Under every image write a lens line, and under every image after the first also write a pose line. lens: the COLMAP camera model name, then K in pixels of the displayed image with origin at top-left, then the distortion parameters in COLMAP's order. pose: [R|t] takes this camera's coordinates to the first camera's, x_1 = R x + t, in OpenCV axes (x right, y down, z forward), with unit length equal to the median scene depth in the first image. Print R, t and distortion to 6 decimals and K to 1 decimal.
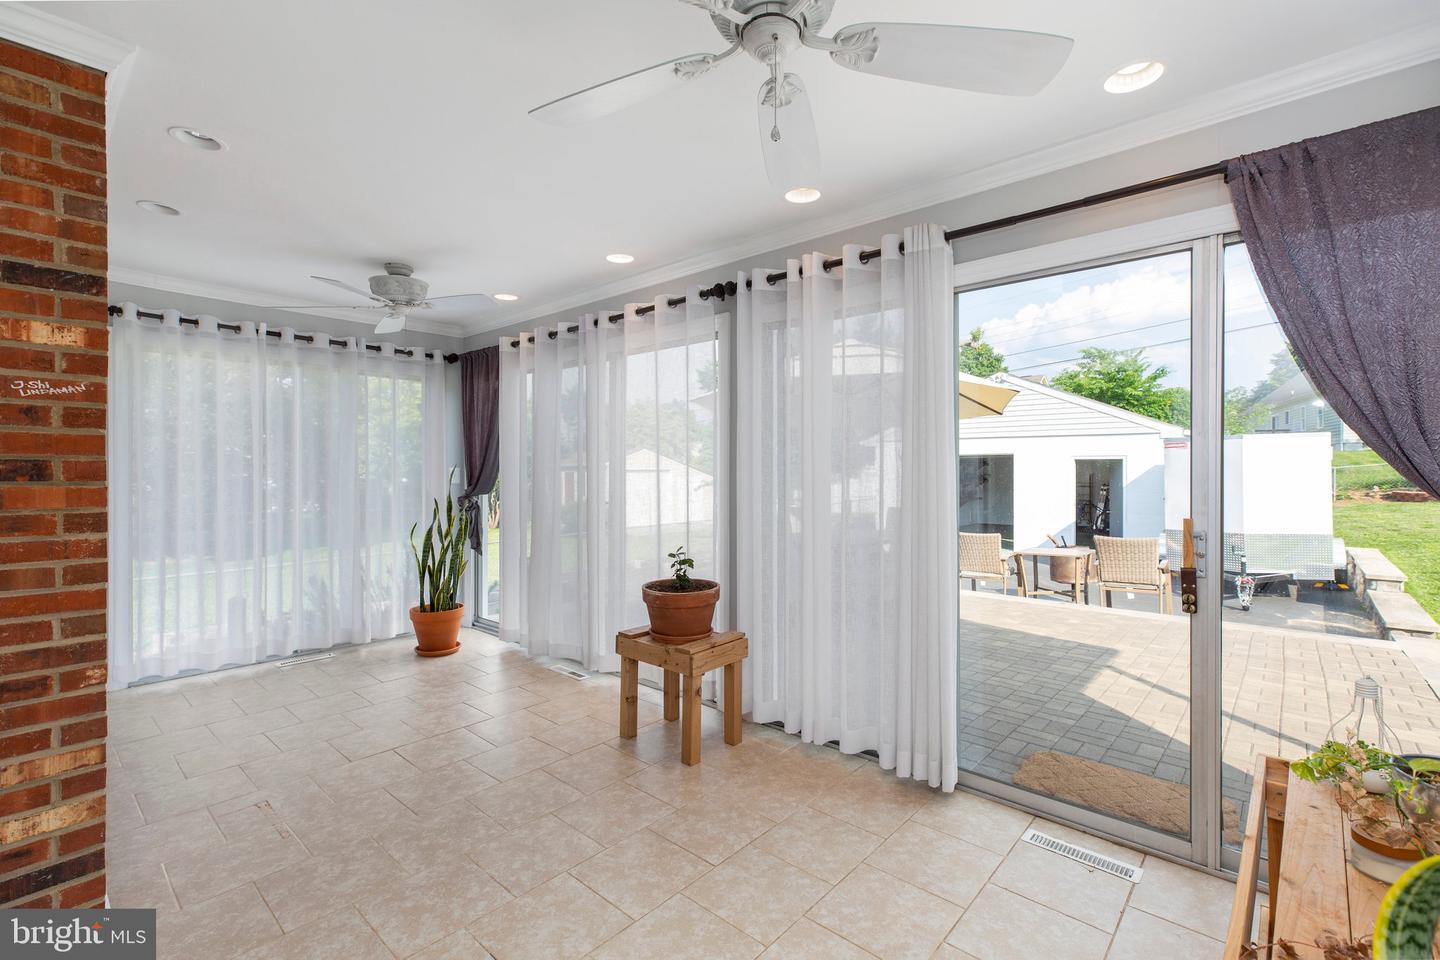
lens RADIAL K [[642.6, 0, 711.6], [0, 642.6, 474.3], [0, 0, 1]] dist [0.003921, 0.000741]
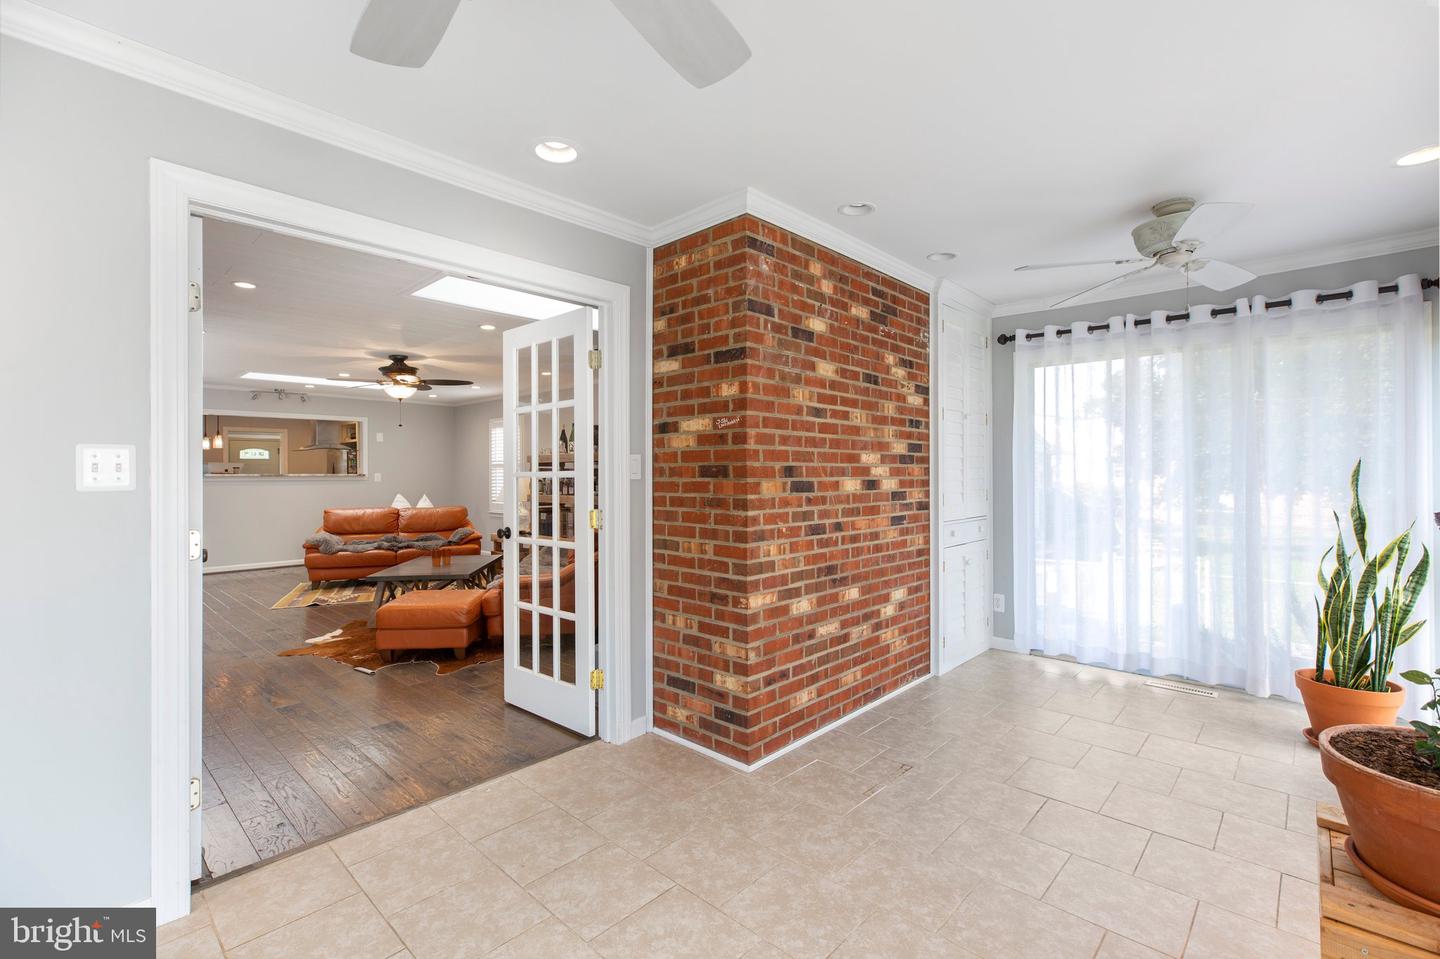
lens RADIAL K [[642.6, 0, 720.1], [0, 642.6, 473.2], [0, 0, 1]] dist [0.003921, 0.000741]
pose [[-0.017089, 0.000385, -0.999854, 0.596958], [-0.000979, 0.999999, 0.000401, -0.002064], [0.999854, 0.000986, -0.017088, 0.960889]]
